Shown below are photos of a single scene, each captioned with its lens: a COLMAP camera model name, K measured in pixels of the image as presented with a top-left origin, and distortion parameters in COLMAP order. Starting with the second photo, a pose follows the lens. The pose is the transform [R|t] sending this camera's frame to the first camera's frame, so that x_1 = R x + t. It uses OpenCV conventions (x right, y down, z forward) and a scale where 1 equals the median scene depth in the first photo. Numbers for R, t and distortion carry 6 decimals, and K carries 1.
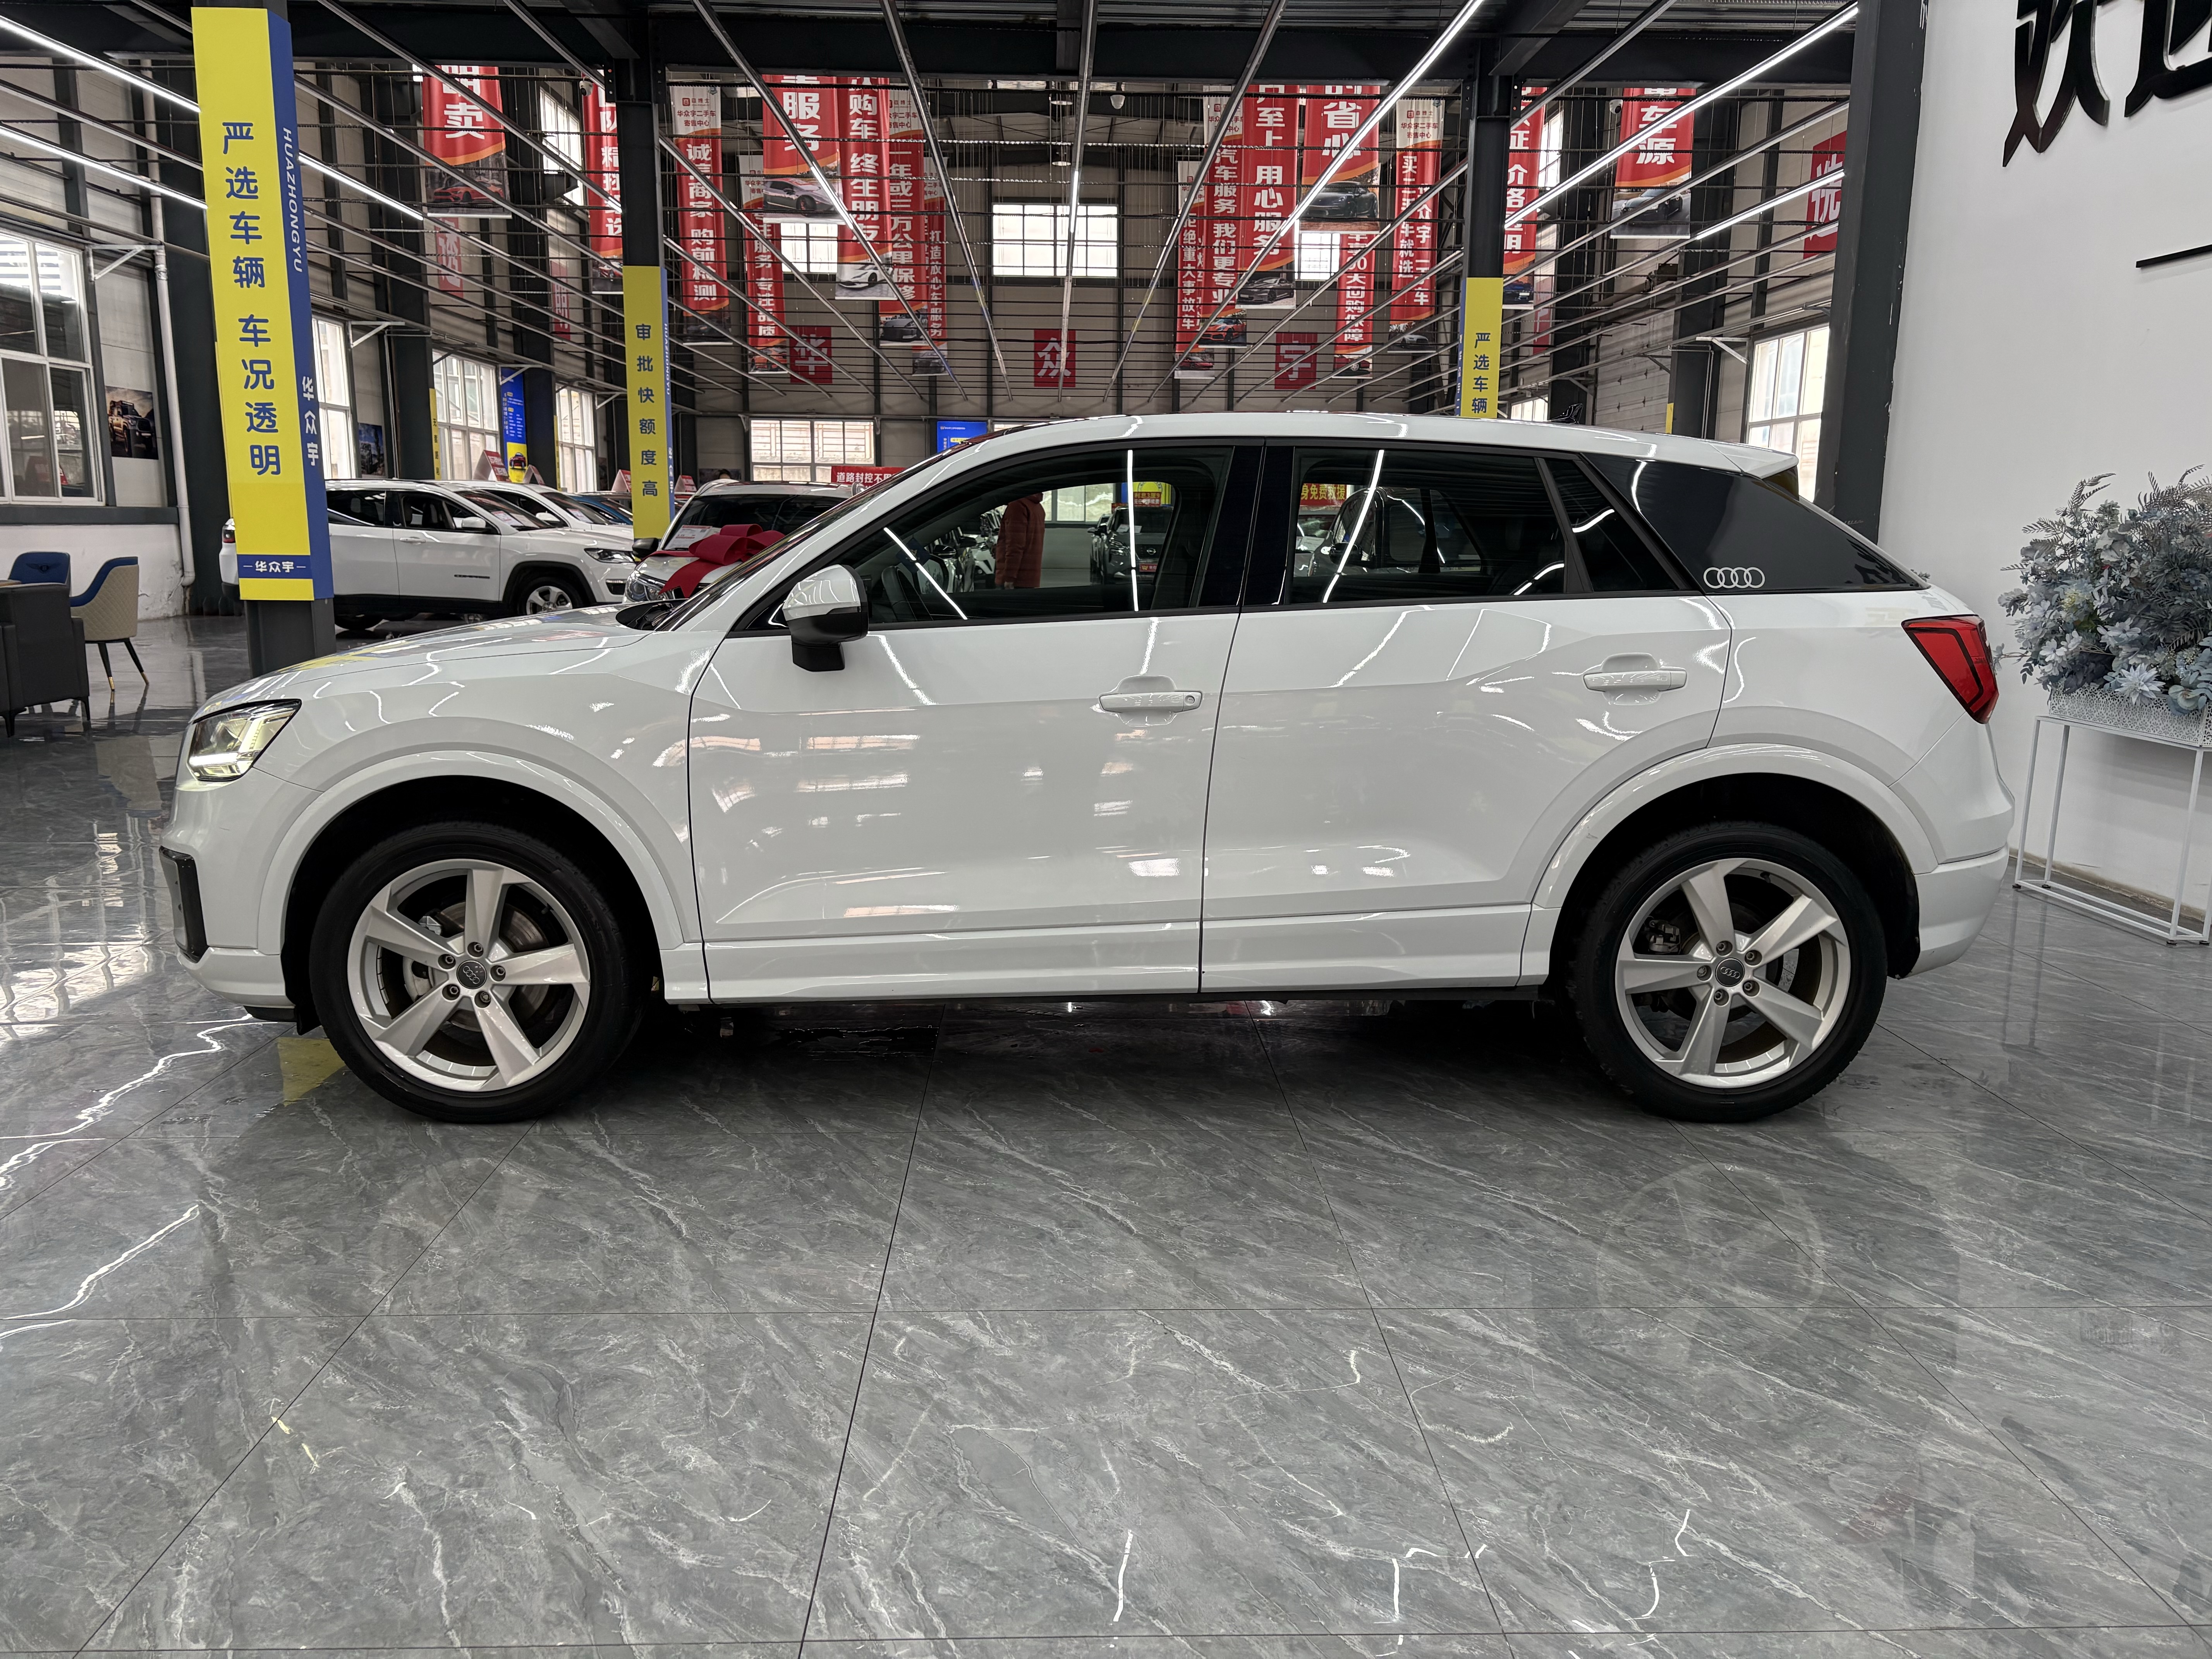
lens RADIAL K [[1662.6, 0, 1101.1], [0, 1662.6, 827.9], [0, 0, 1]] dist [0.043354, -0.044108]
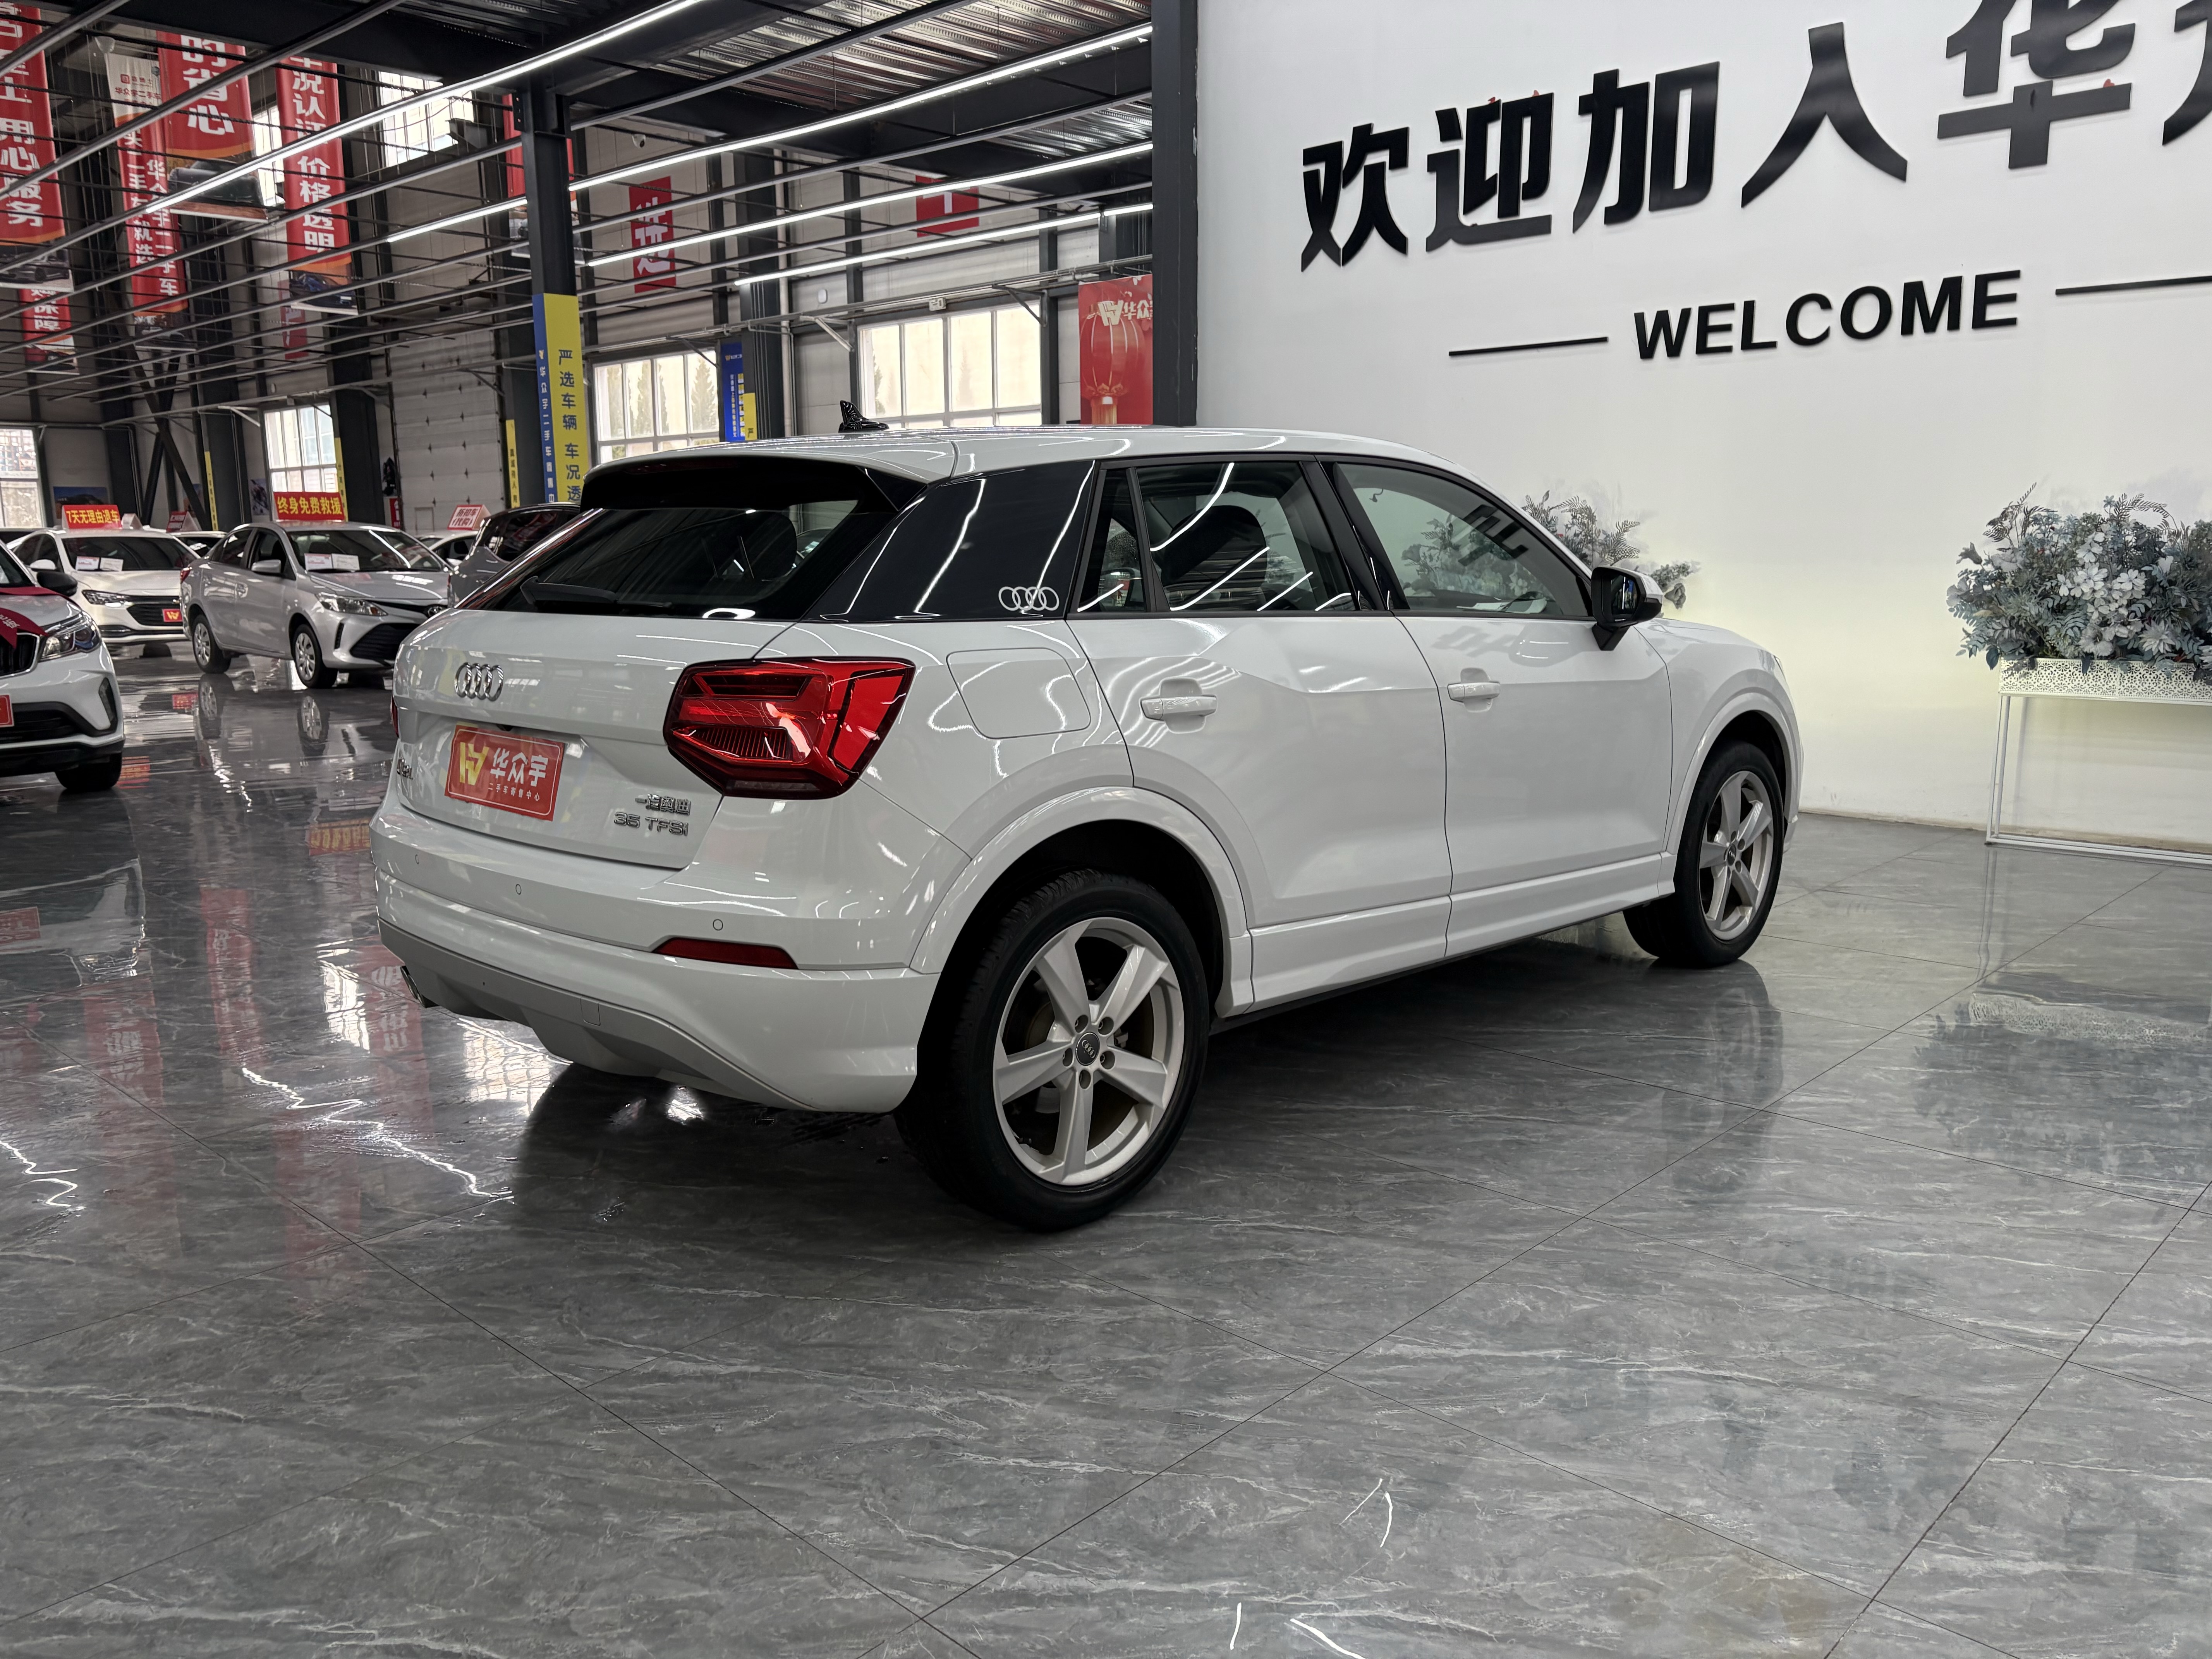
lens RADIAL K [[1662.6, 0, 1095.2], [0, 1662.6, 826.9], [0, 0, 1]] dist [0.043354, -0.044108]
pose [[0.720834, -0.136033, 0.679628, -0.230622], [0.141705, 0.988763, 0.047612, -0.013351], [-0.678467, 0.061987, 0.732011, 0.056802]]
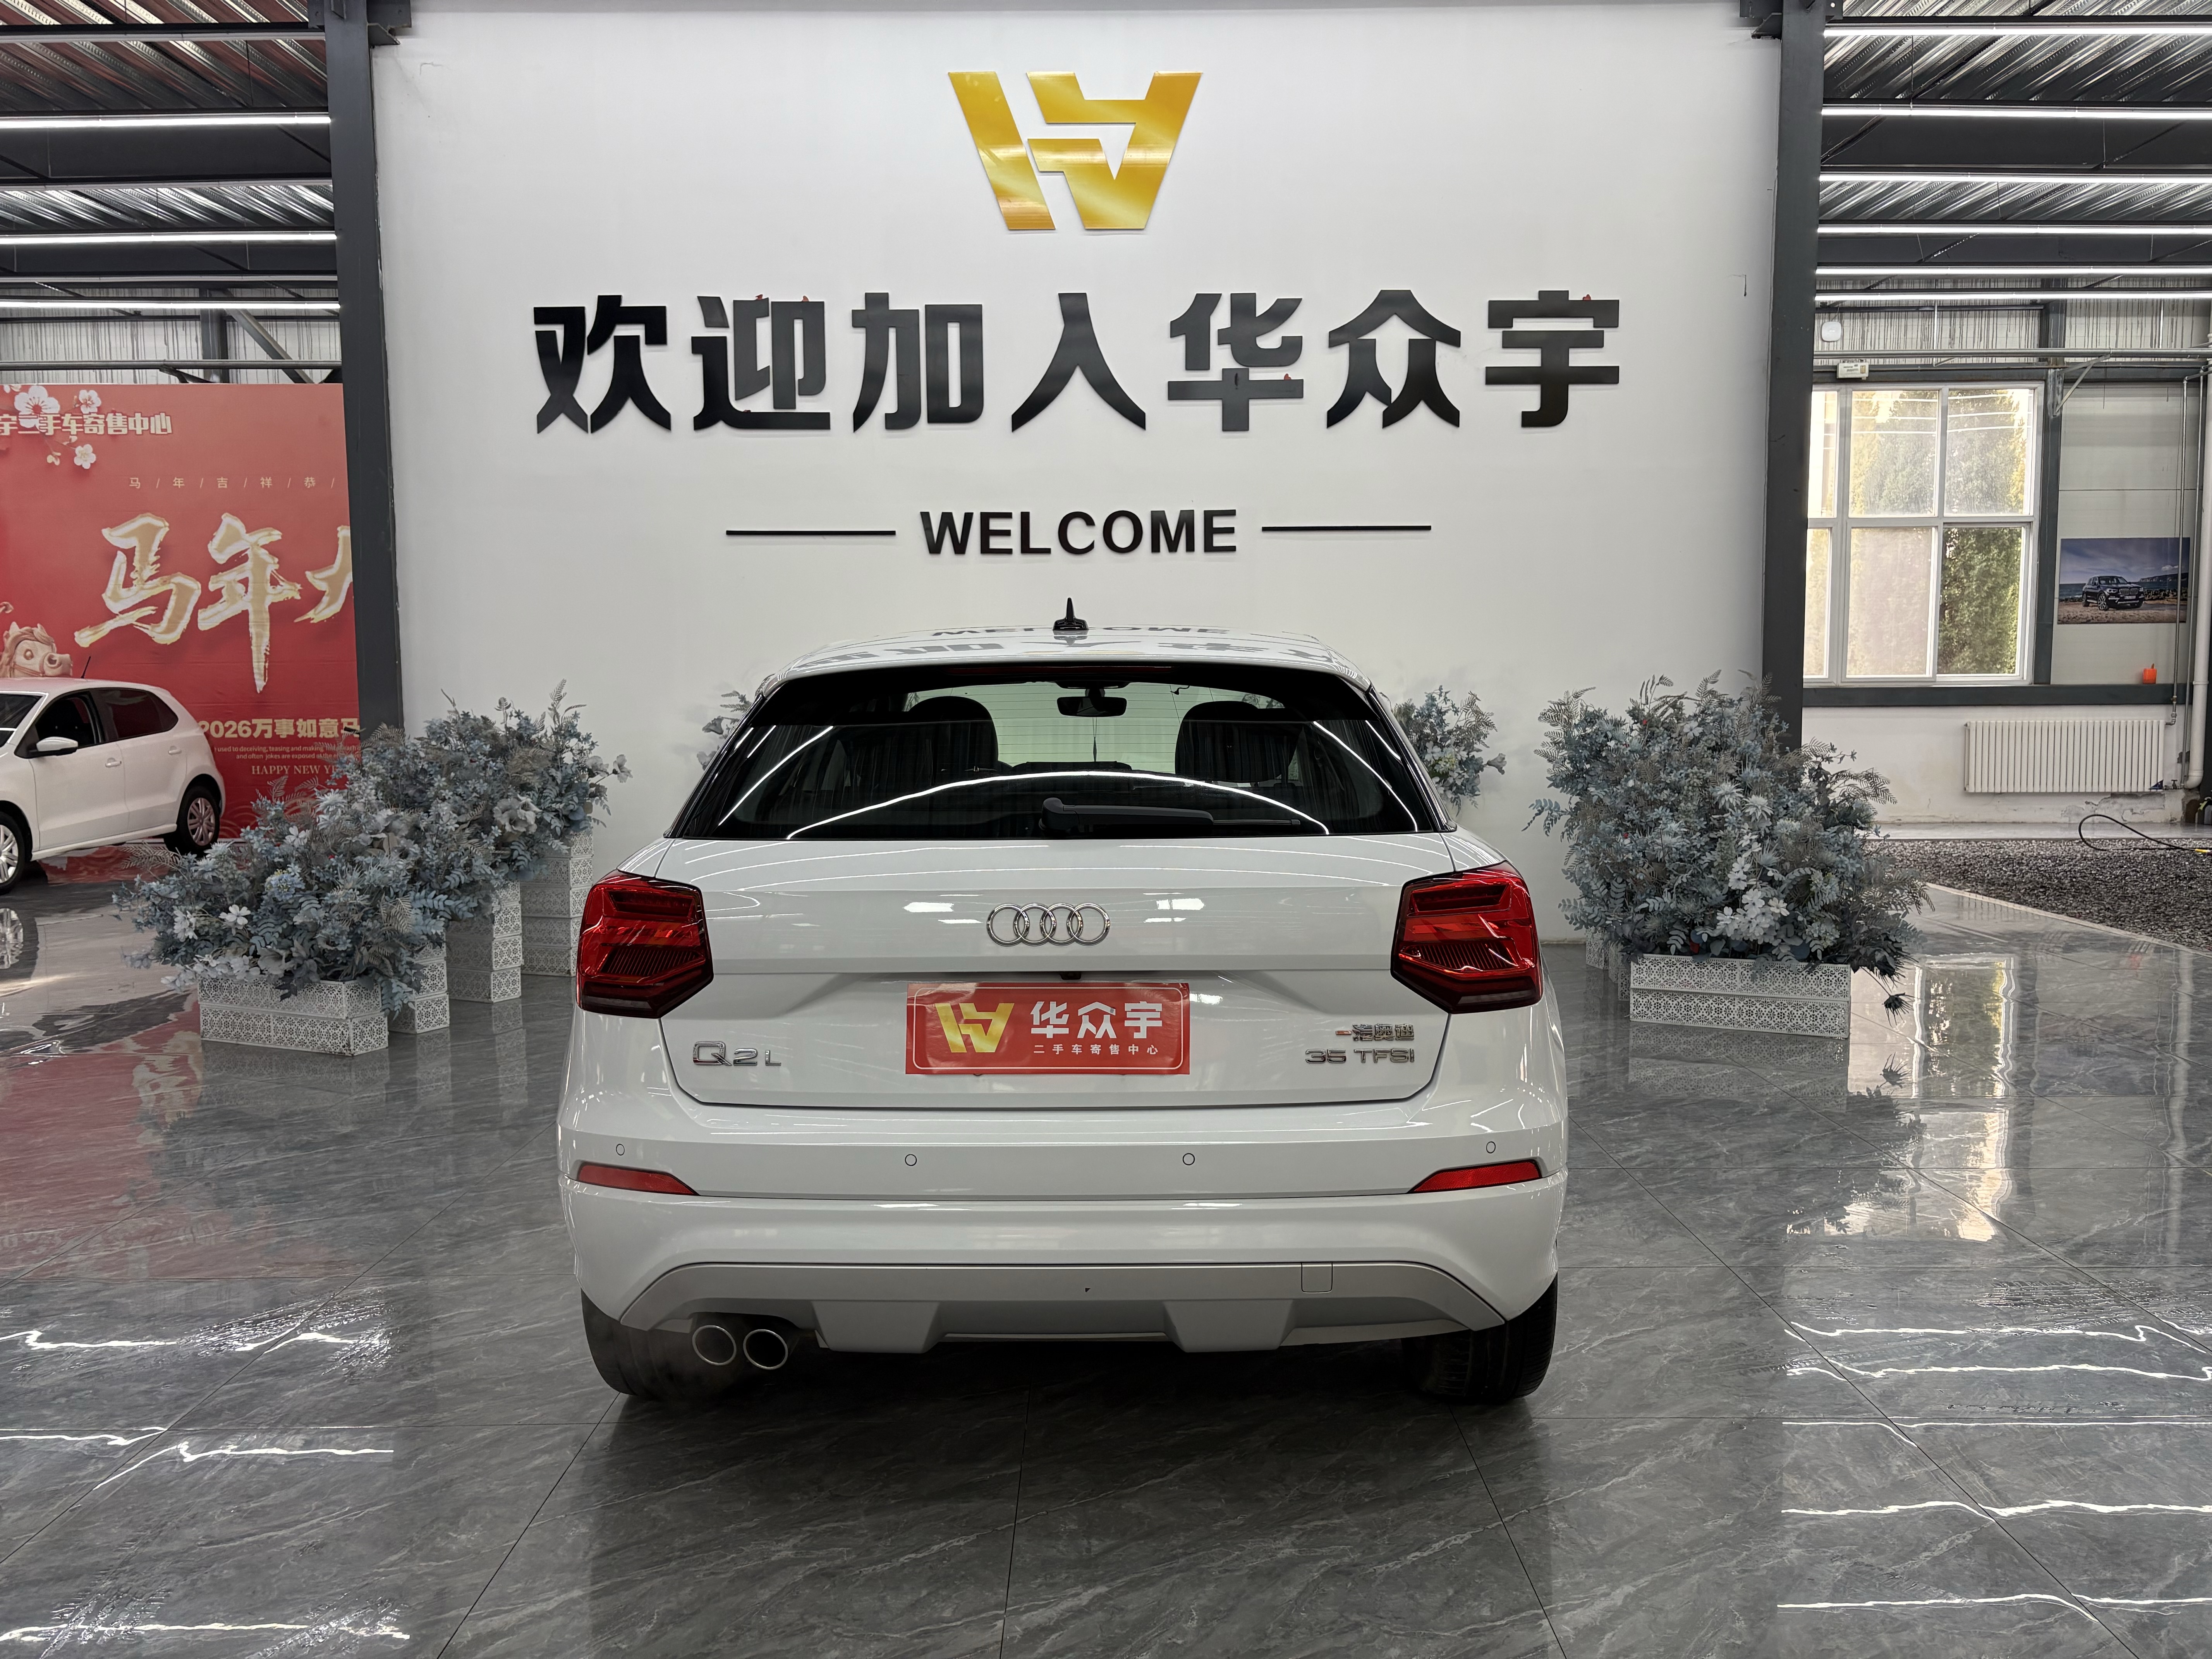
lens RADIAL K [[1662.6, 0, 1103.0], [0, 1662.6, 843.7], [0, 0, 1]] dist [0.043354, -0.044108]
pose [[0.046481, -0.104794, 0.993407, -0.301477], [0.185986, 0.978001, 0.094467, -0.050235], [-0.981452, 0.180369, 0.064949, 0.218879]]
